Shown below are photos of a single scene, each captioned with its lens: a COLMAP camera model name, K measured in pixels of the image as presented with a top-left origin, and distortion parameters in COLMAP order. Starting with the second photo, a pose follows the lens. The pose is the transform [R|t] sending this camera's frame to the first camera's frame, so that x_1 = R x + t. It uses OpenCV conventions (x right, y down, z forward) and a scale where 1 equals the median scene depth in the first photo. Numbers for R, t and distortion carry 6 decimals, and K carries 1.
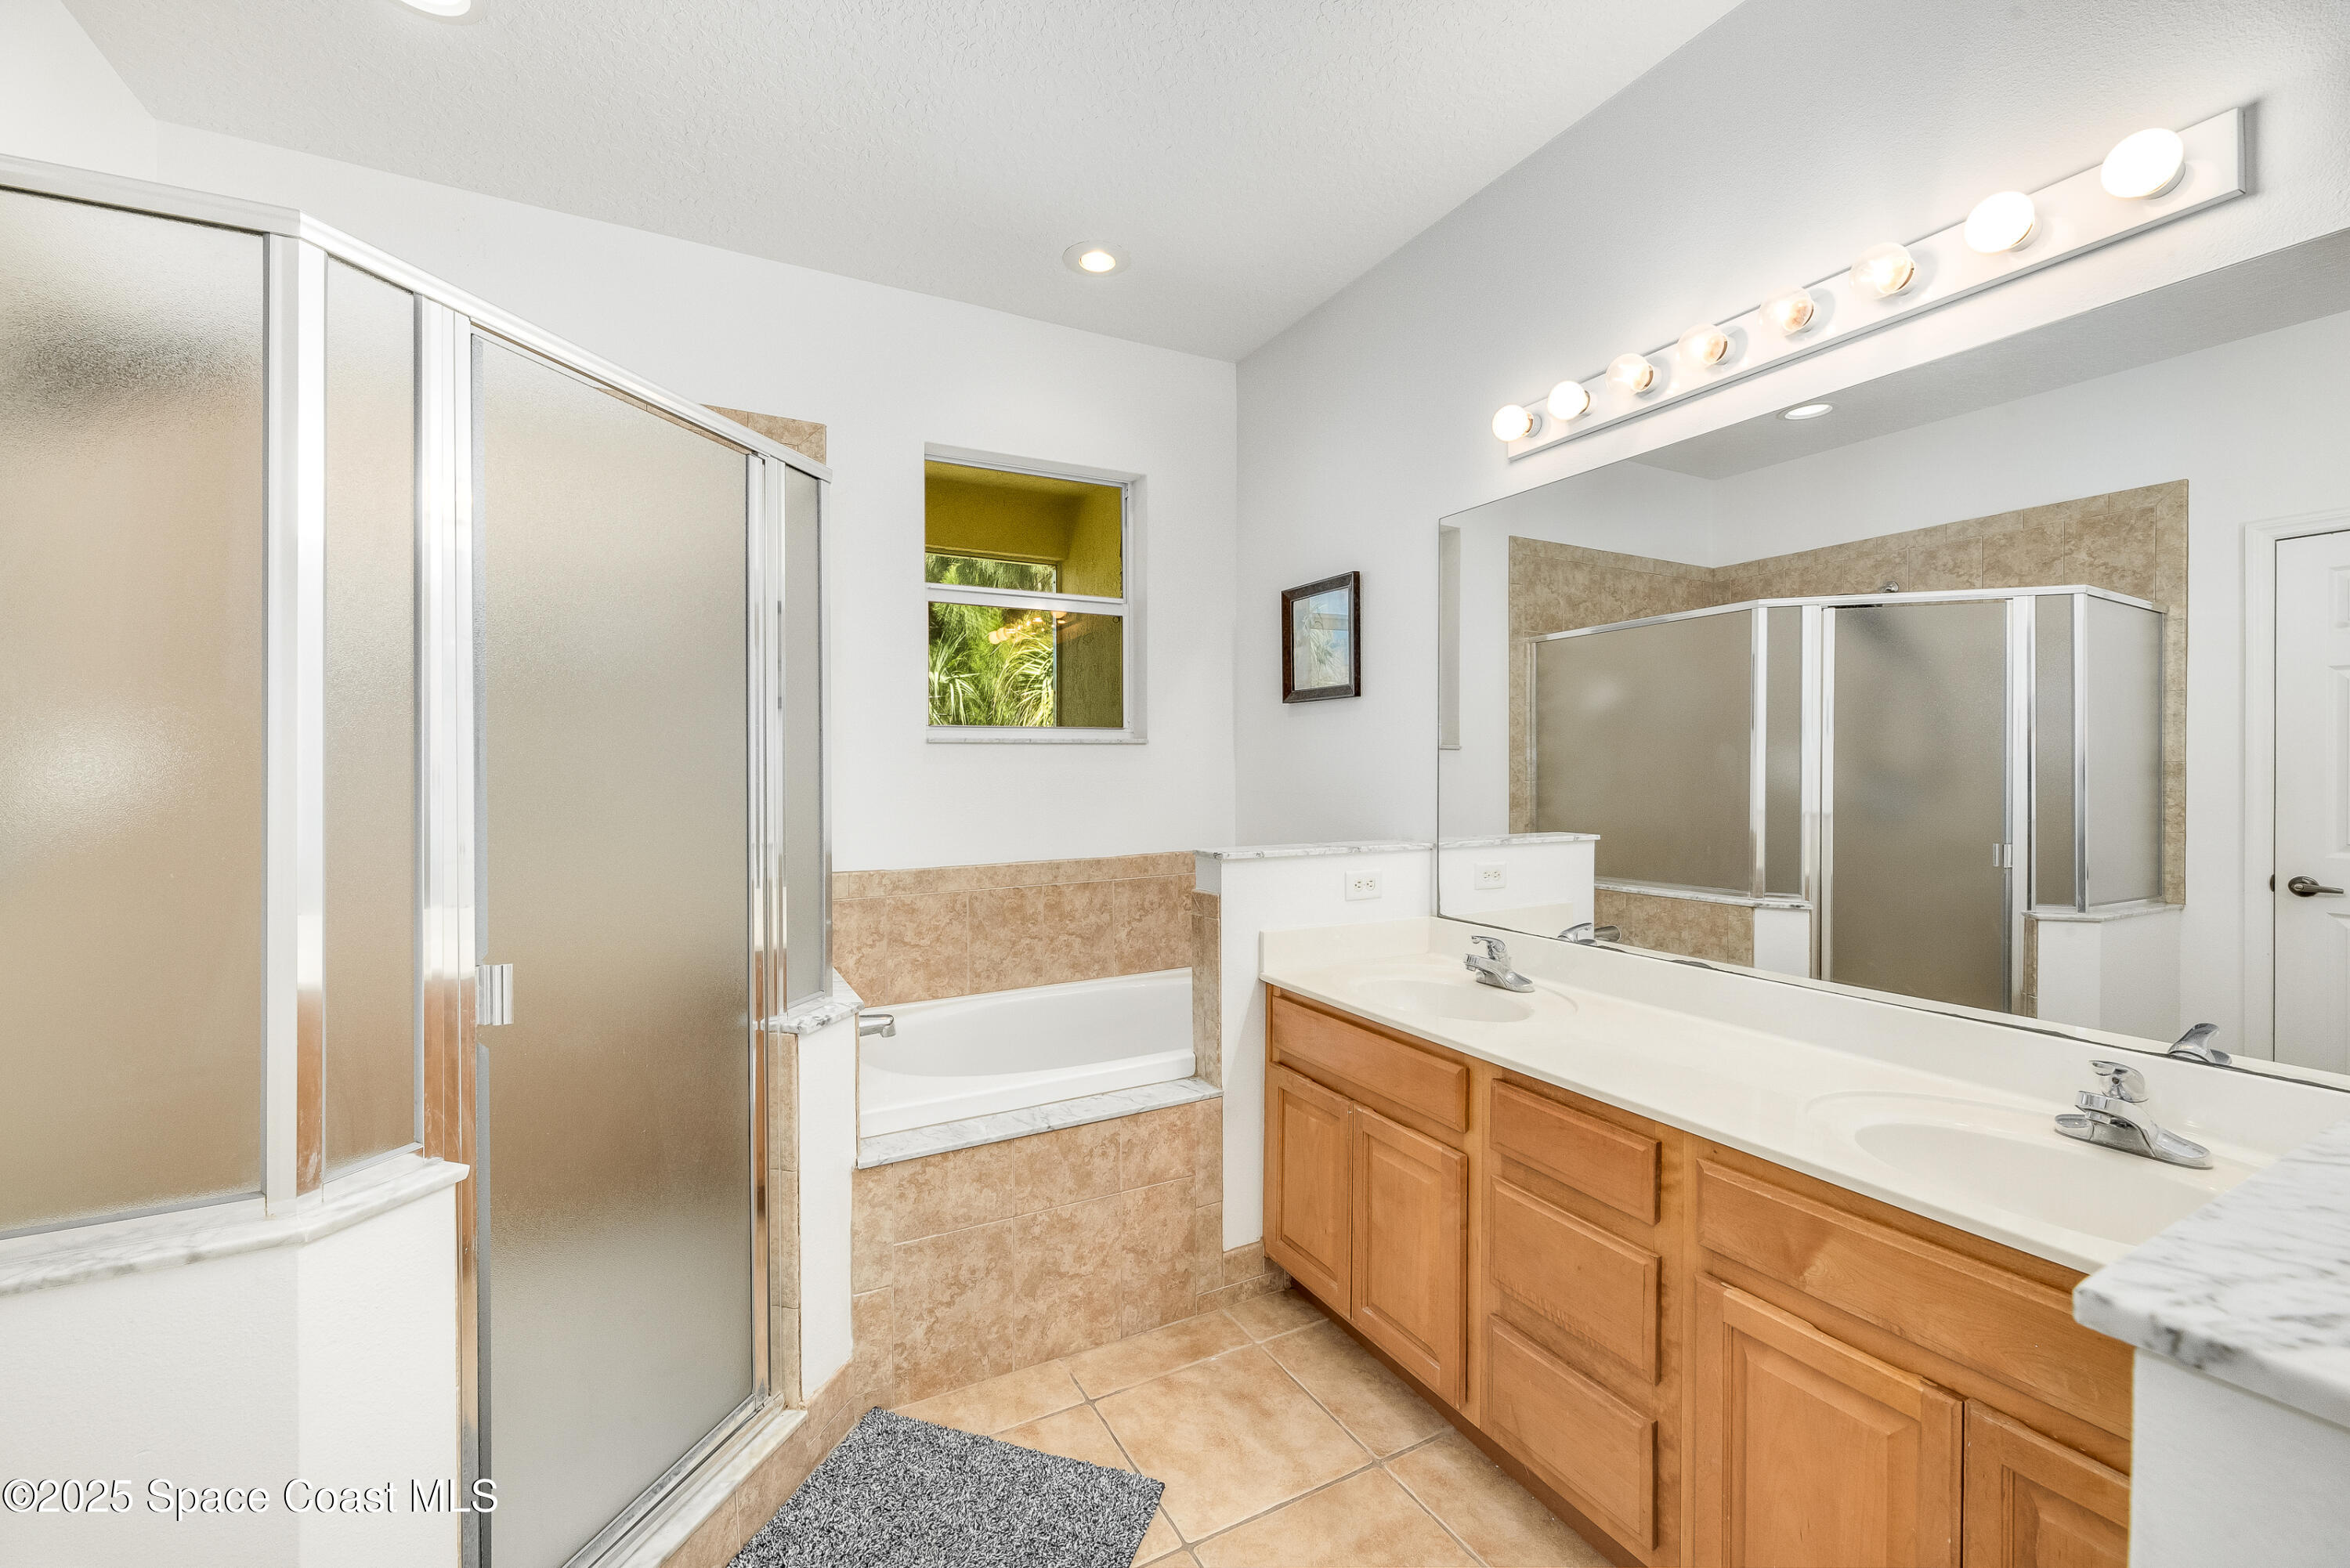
lens RADIAL K [[936.8, 0, 1176.6], [0, 936.8, 761.8], [0, 0, 1]] dist [-0.000422, 0.000364]
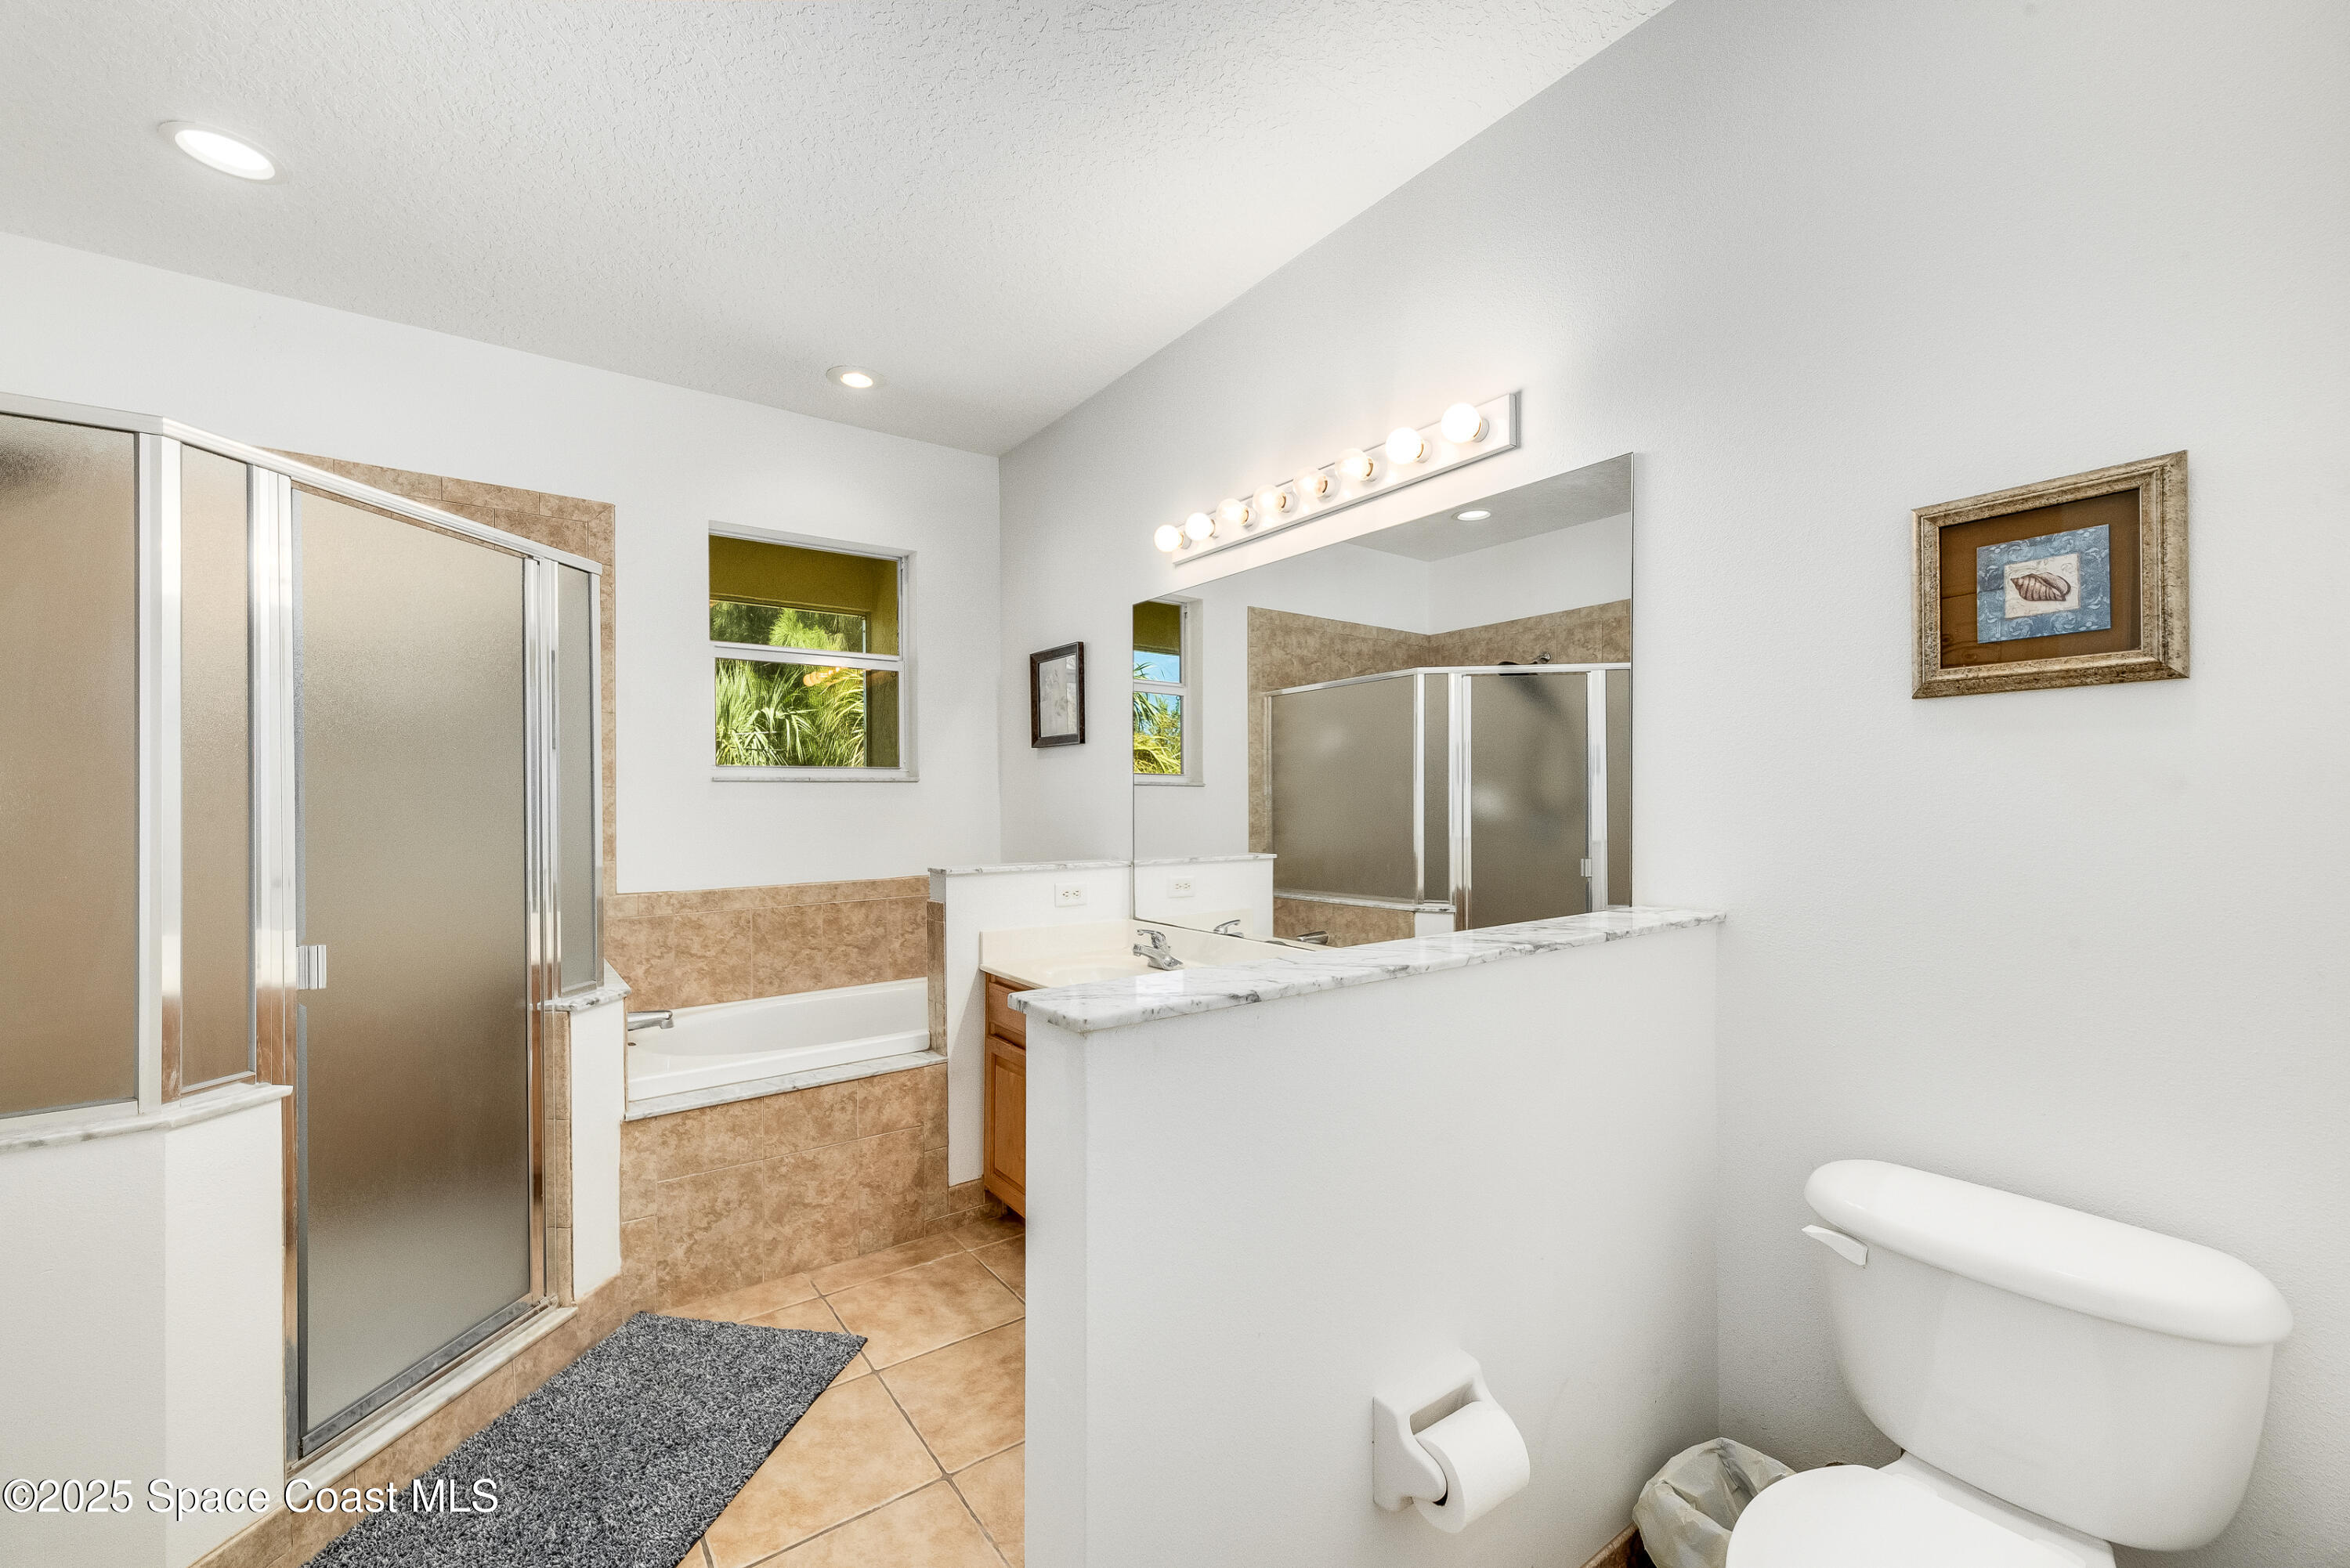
lens RADIAL K [[941.5, 0, 1186.7], [0, 941.5, 796.0], [0, 0, 1]] dist [0.003853, -0.000171]
pose [[0.989565, -0.001450, 0.144082, 0.181683], [0.001522, 0.999999, -0.000388, -0.000496], [-0.144082, 0.000603, 0.989566, -0.293929]]
